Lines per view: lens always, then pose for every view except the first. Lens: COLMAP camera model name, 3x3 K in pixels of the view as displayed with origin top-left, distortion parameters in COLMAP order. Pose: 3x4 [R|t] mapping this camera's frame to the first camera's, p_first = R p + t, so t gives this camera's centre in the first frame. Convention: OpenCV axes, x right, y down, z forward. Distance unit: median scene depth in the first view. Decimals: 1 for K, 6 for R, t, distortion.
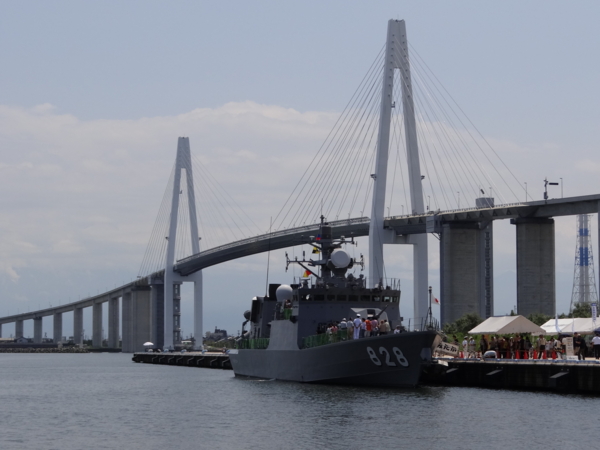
lens RADIAL K [[1653.6, 0, 300.0], [0, 1653.6, 225.5], [0, 0, 1]] dist [-0.018718, 0.000000]
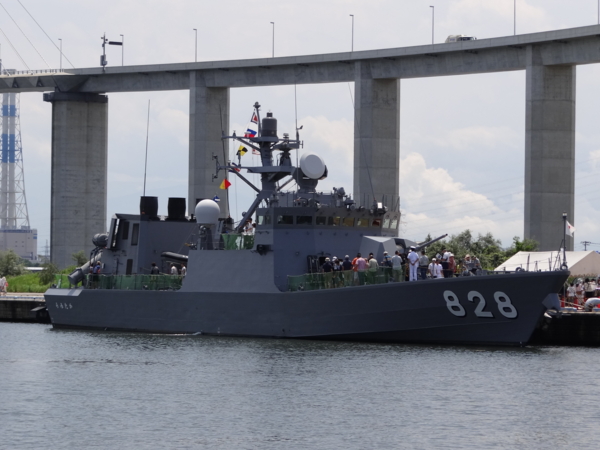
lens RADIAL K [[2622.3, 0, 299.9], [0, 2622.3, 224.0], [0, 0, 1]] dist [0.538875, 0.000000]
pose [[0.934019, 0.016635, 0.356835, -0.154462], [-0.034557, 0.998438, 0.043909, -0.001703], [-0.355547, -0.053343, 0.933135, -0.021350]]
